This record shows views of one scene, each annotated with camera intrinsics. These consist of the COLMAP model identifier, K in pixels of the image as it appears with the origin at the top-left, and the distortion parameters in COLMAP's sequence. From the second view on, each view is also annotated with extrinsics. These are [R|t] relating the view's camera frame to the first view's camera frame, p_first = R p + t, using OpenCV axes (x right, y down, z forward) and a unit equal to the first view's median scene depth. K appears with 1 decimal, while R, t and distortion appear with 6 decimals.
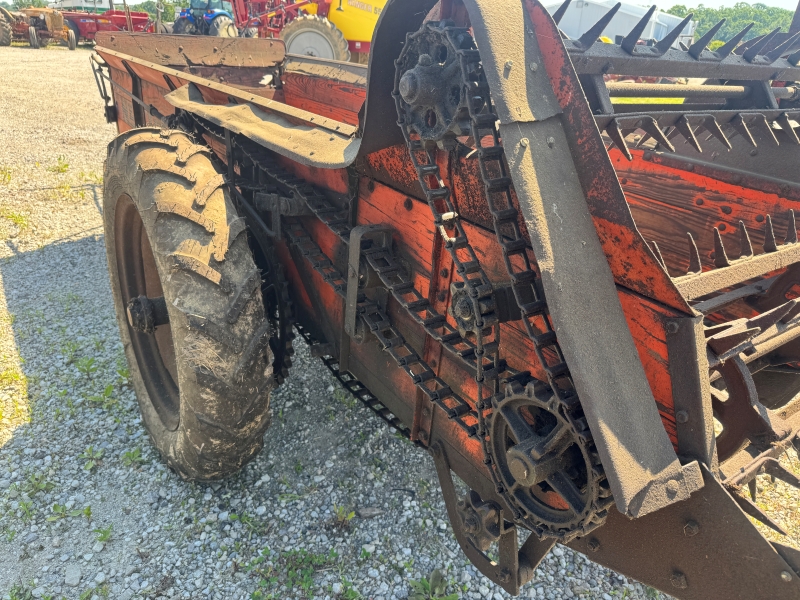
lens RADIAL K [[566.5, 0, 400.0], [0, 566.5, 296.5], [0, 0, 1]] dist [0.031270, -0.041472]
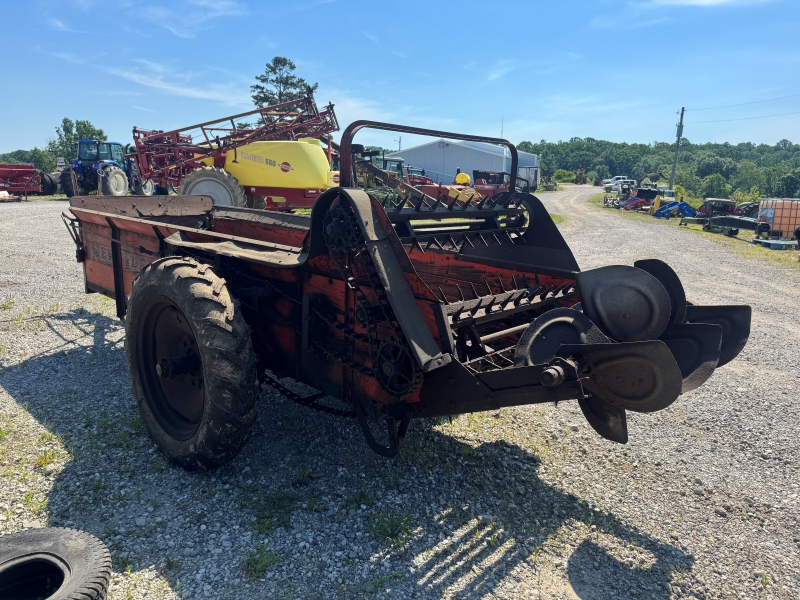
lens RADIAL K [[566.5, 0, 404.3], [0, 566.5, 297.1], [0, 0, 1]] dist [0.031270, -0.041472]
pose [[0.977970, -0.075458, 0.194631, -0.109081], [0.114942, 0.972962, -0.200335, 0.289790], [-0.174252, 0.218293, 0.960200, -0.881718]]
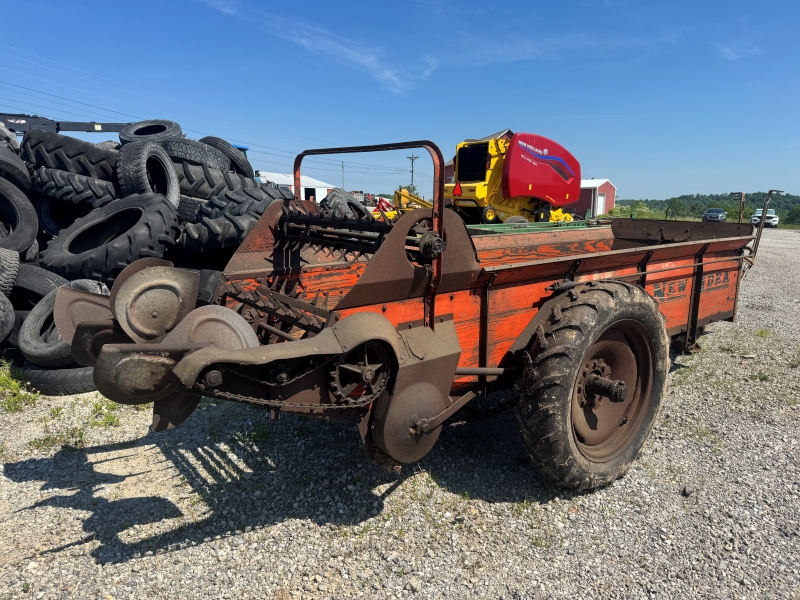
lens RADIAL K [[566.5, 0, 407.5], [0, 566.5, 304.5], [0, 0, 1]] dist [0.031270, -0.041472]
pose [[0.040197, 0.132671, -0.990345, 2.462196], [-0.423123, 0.900151, 0.103414, -0.405240], [0.905180, 0.414881, 0.092319, 1.008202]]
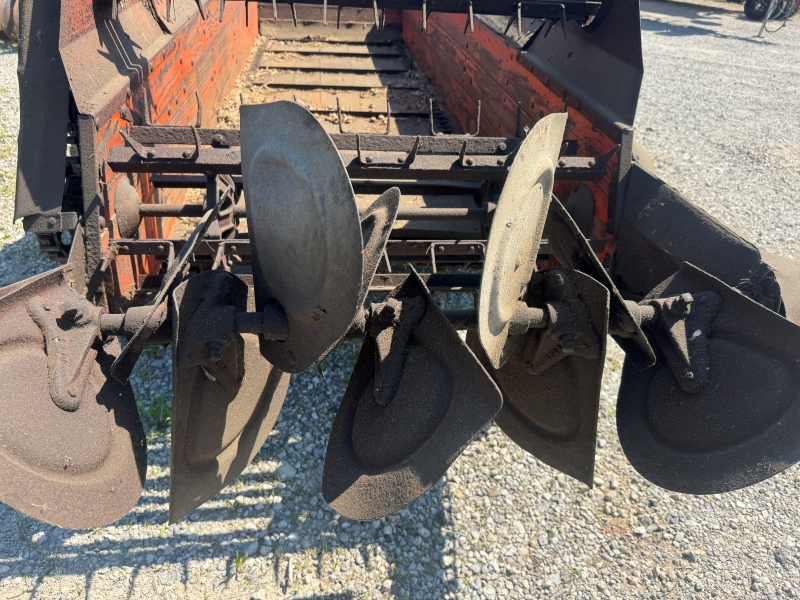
lens RADIAL K [[568.2, 0, 399.3], [0, 568.2, 302.6], [0, 0, 1]] dist [0.004130, -0.025878]
pose [[0.880981, 0.257827, -0.396734, 1.020907], [-0.201322, 0.963065, 0.178817, 0.039709], [0.428184, -0.077663, 0.900348, -0.005582]]
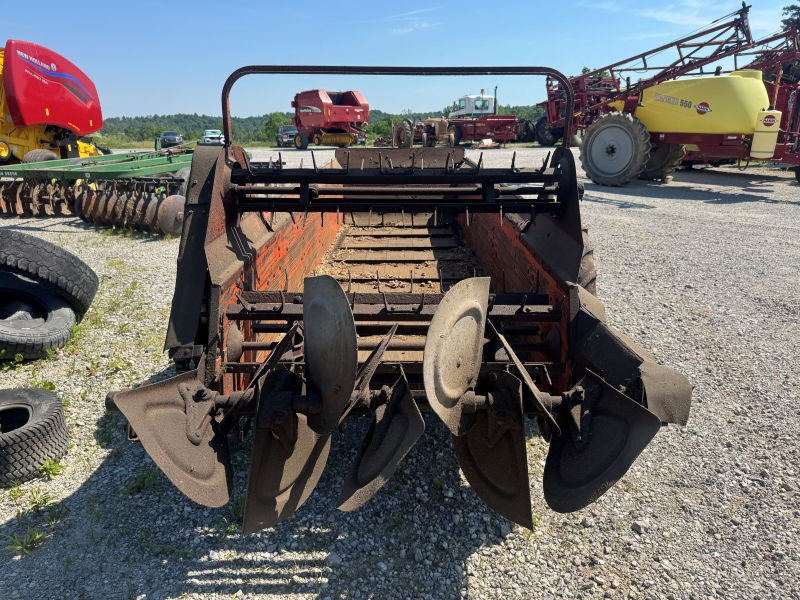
lens RADIAL K [[566.5, 0, 403.6], [0, 566.5, 300.4], [0, 0, 1]] dist [0.031270, -0.041472]
pose [[0.812647, 0.115584, -0.571178, 1.329699], [-0.191373, 0.978707, -0.074224, 0.064877], [0.550437, 0.169626, 0.817463, -0.266847]]
